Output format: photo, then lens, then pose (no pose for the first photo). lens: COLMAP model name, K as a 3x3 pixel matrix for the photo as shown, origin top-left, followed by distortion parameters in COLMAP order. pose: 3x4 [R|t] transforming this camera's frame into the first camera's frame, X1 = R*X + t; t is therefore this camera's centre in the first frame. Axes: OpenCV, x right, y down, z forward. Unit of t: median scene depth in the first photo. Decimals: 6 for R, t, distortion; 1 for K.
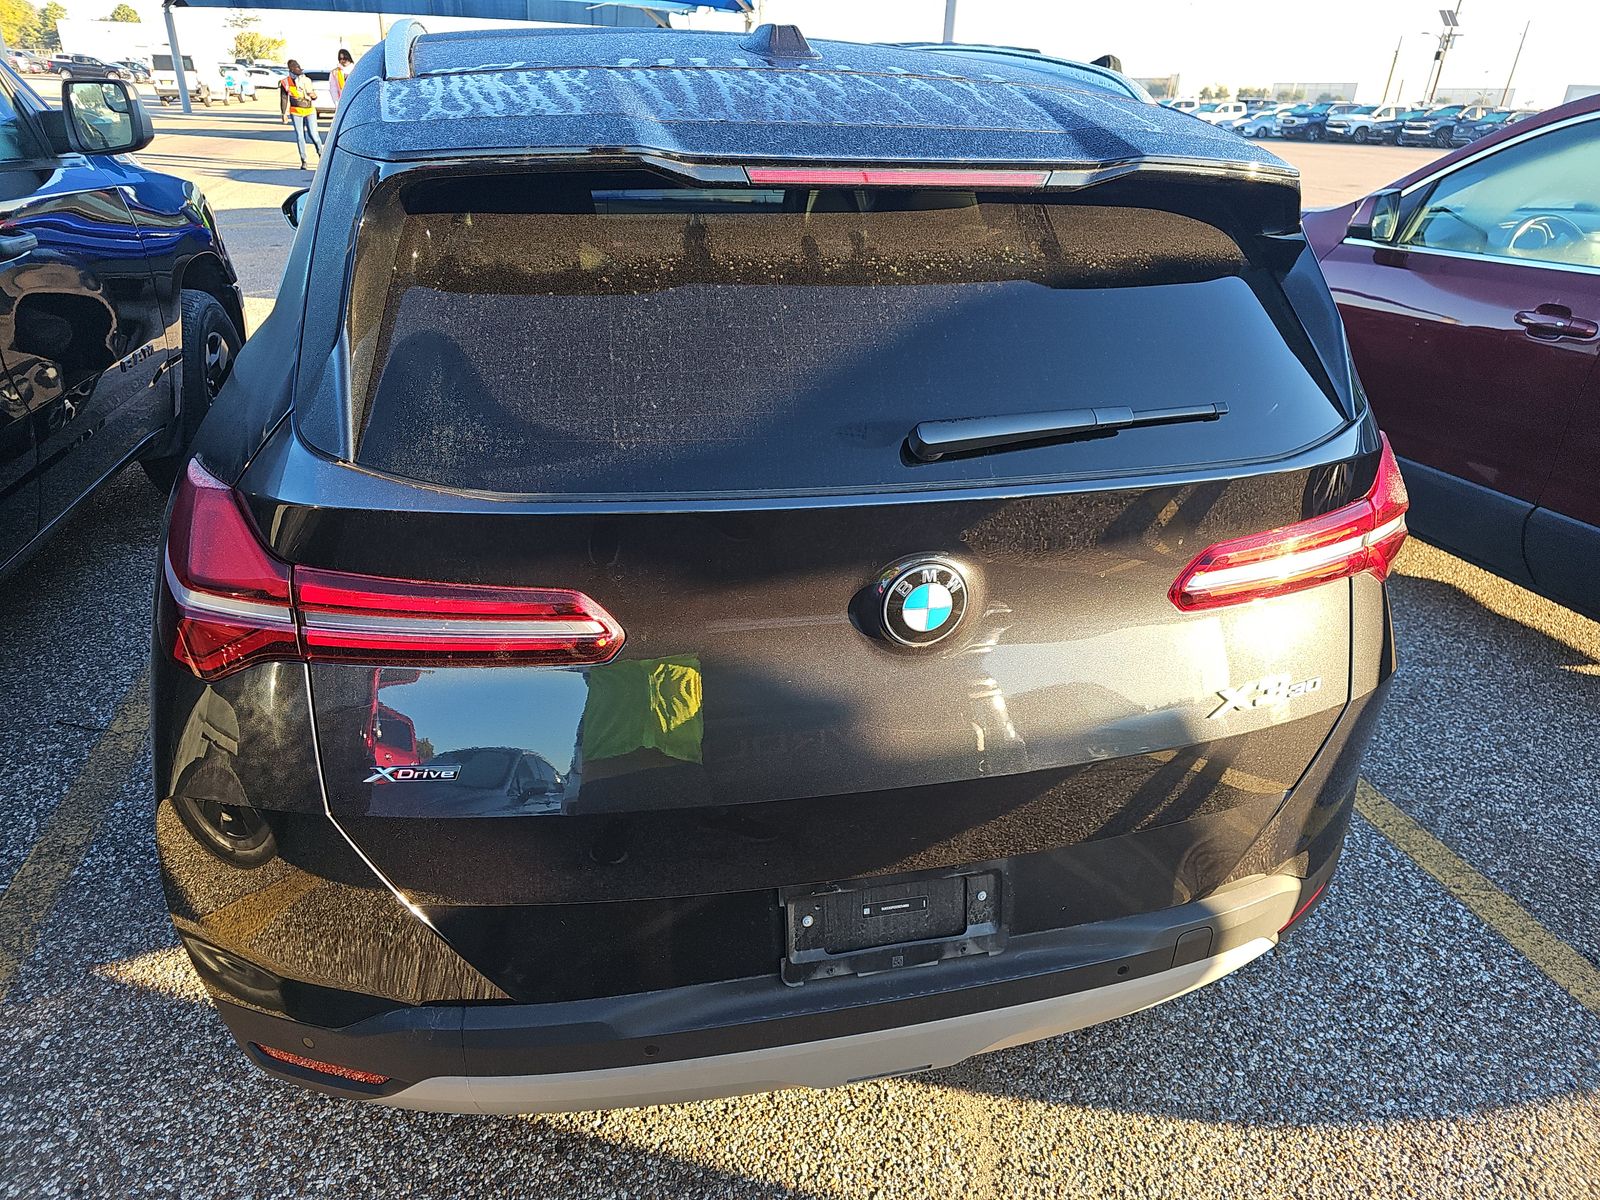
lens RADIAL K [[1096.2, 0, 805.2], [0, 1096.2, 595.6], [0, 0, 1]] dist [0.020827, -0.005270]
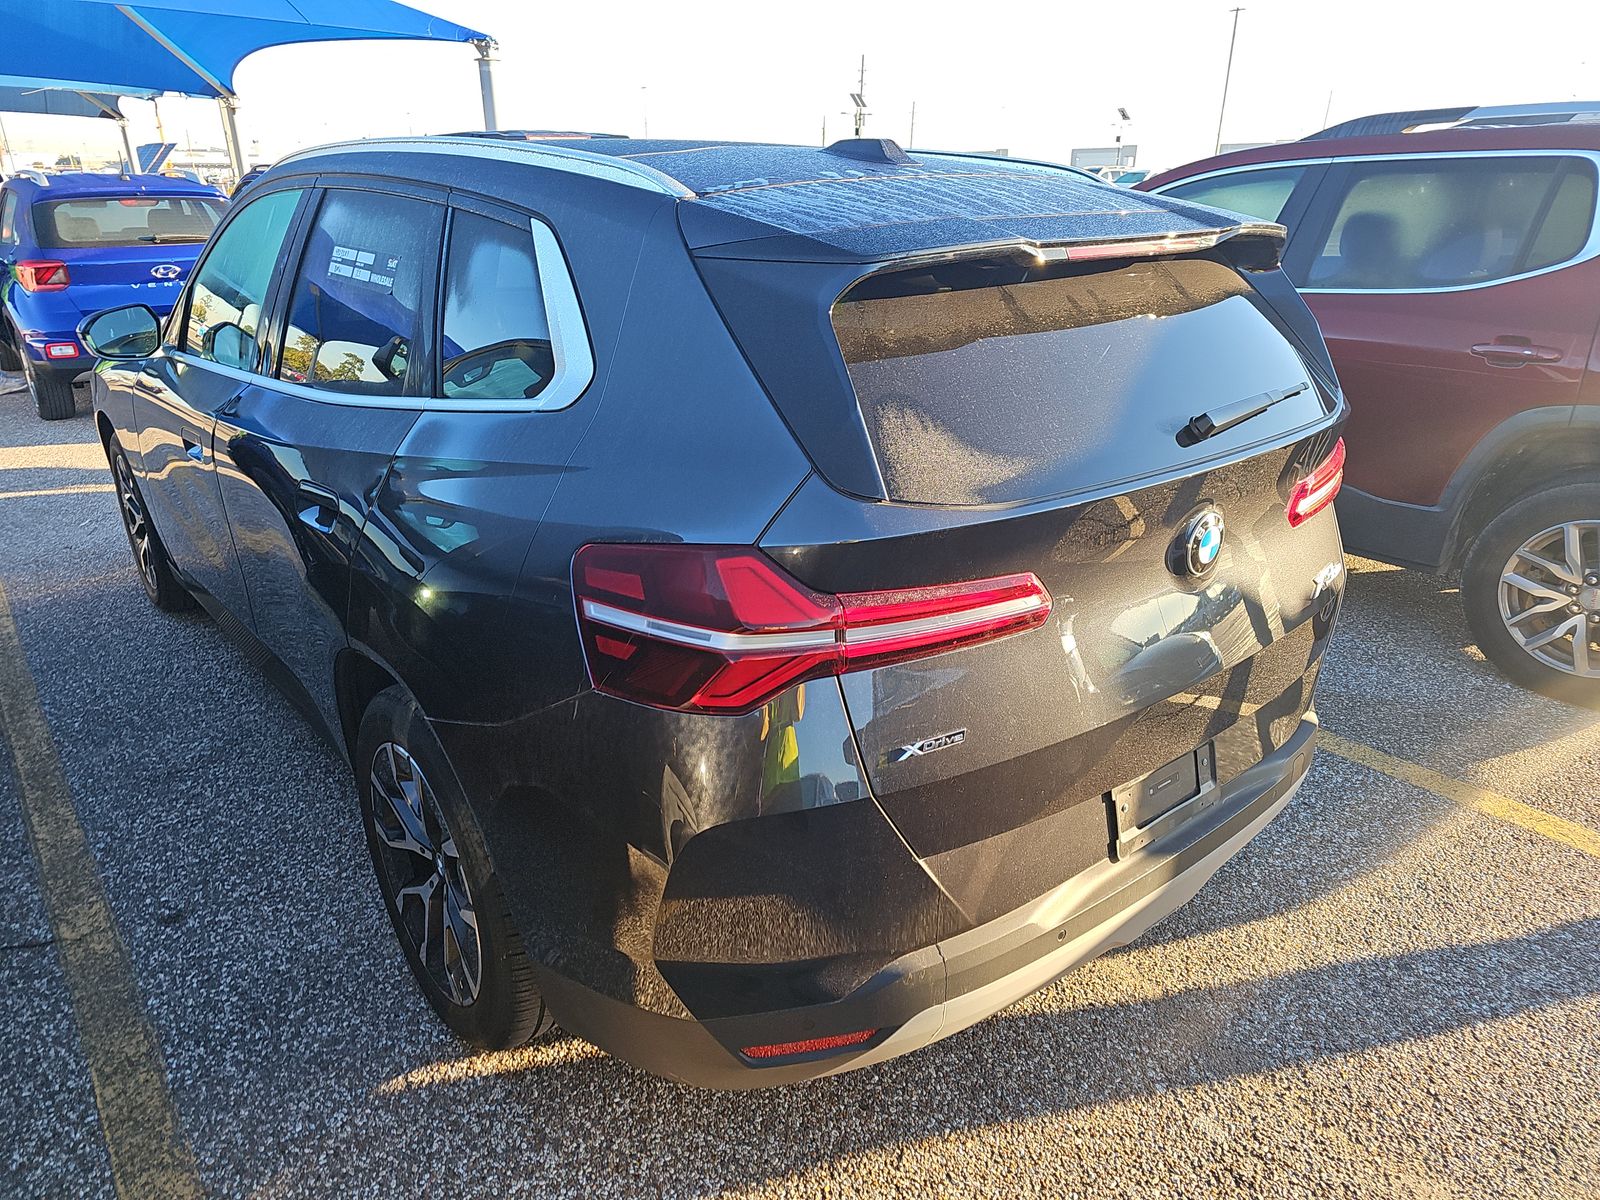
lens RADIAL K [[1062.4, 0, 834.3], [0, 1062.4, 600.9], [0, 0, 1]] dist [0.030065, 0.001373]
pose [[0.900567, -0.191049, 0.390487, -0.569011], [0.209530, 0.977790, -0.004840, -0.008985], [-0.380889, 0.086177, 0.920596, -0.045962]]
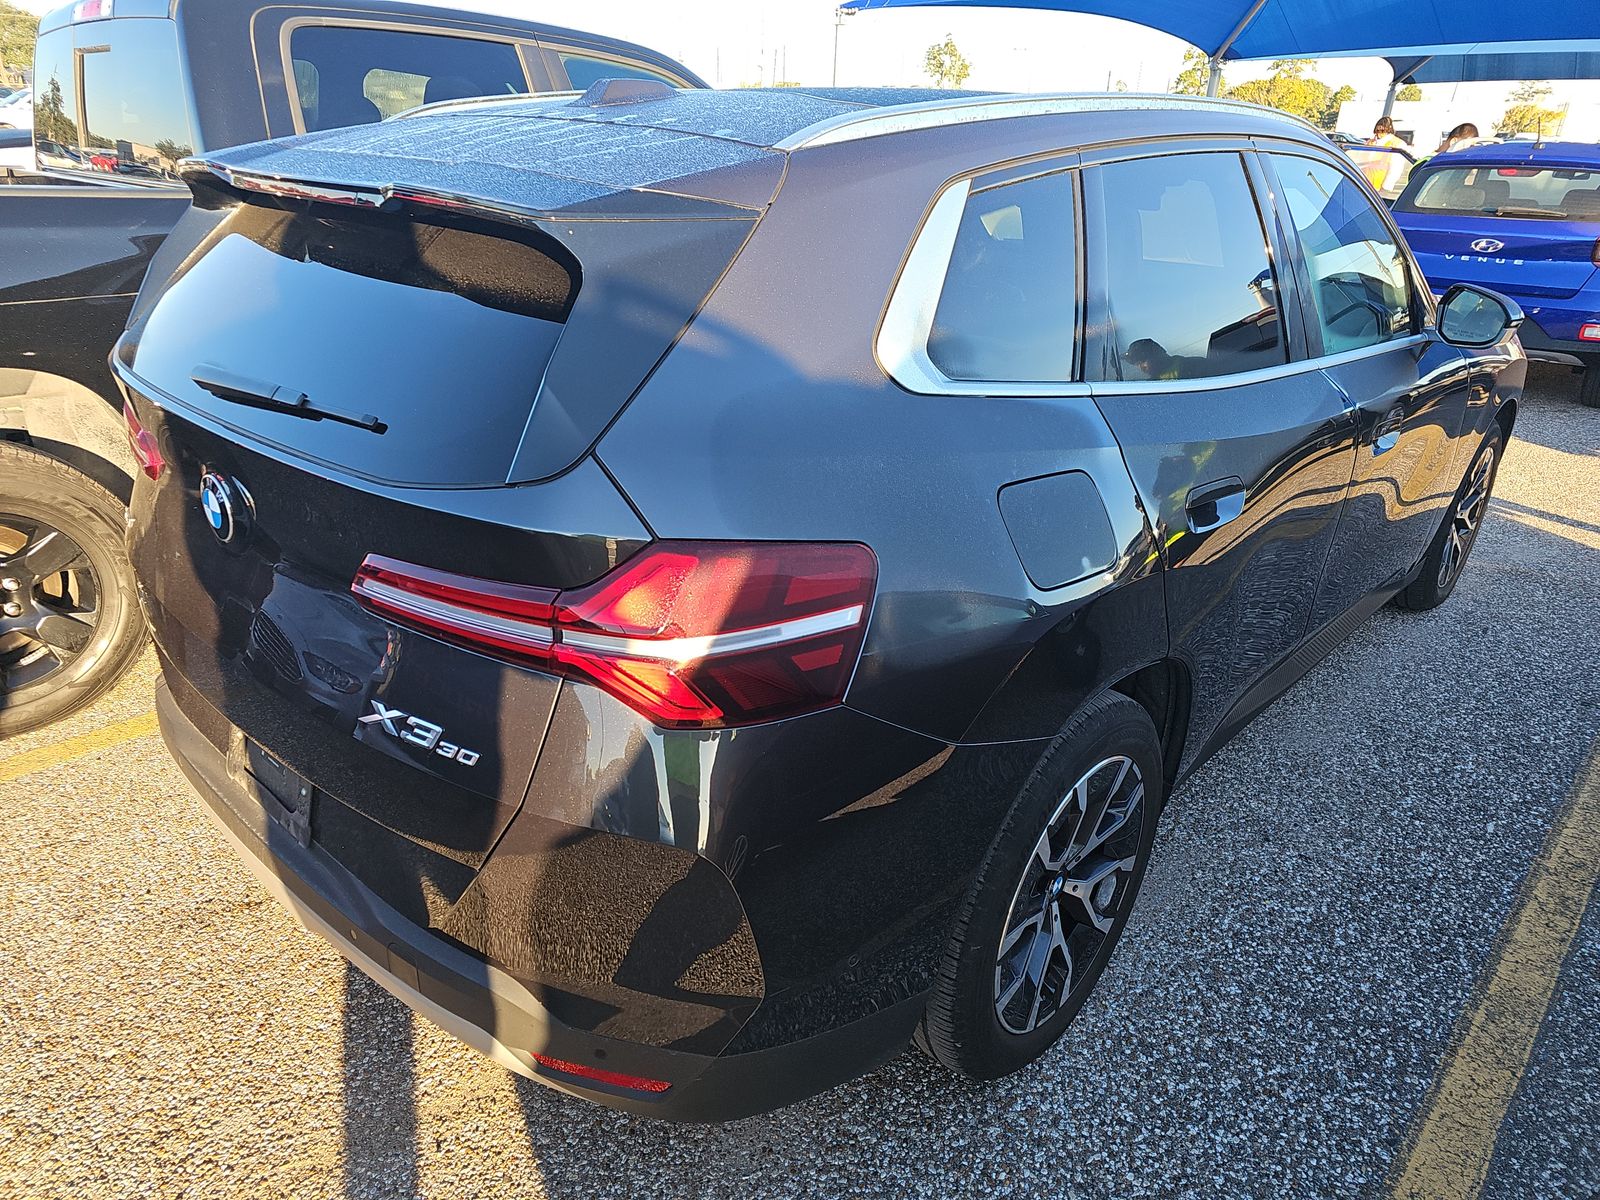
lens RADIAL K [[1100.4, 0, 804.7], [0, 1100.4, 608.5], [0, 0, 1]] dist [0.026930, -0.000523]
pose [[0.532075, 0.327589, -0.780757, 1.040232], [-0.366671, 0.920318, 0.136265, -0.215523], [0.763184, 0.213778, 0.609795, 0.504355]]
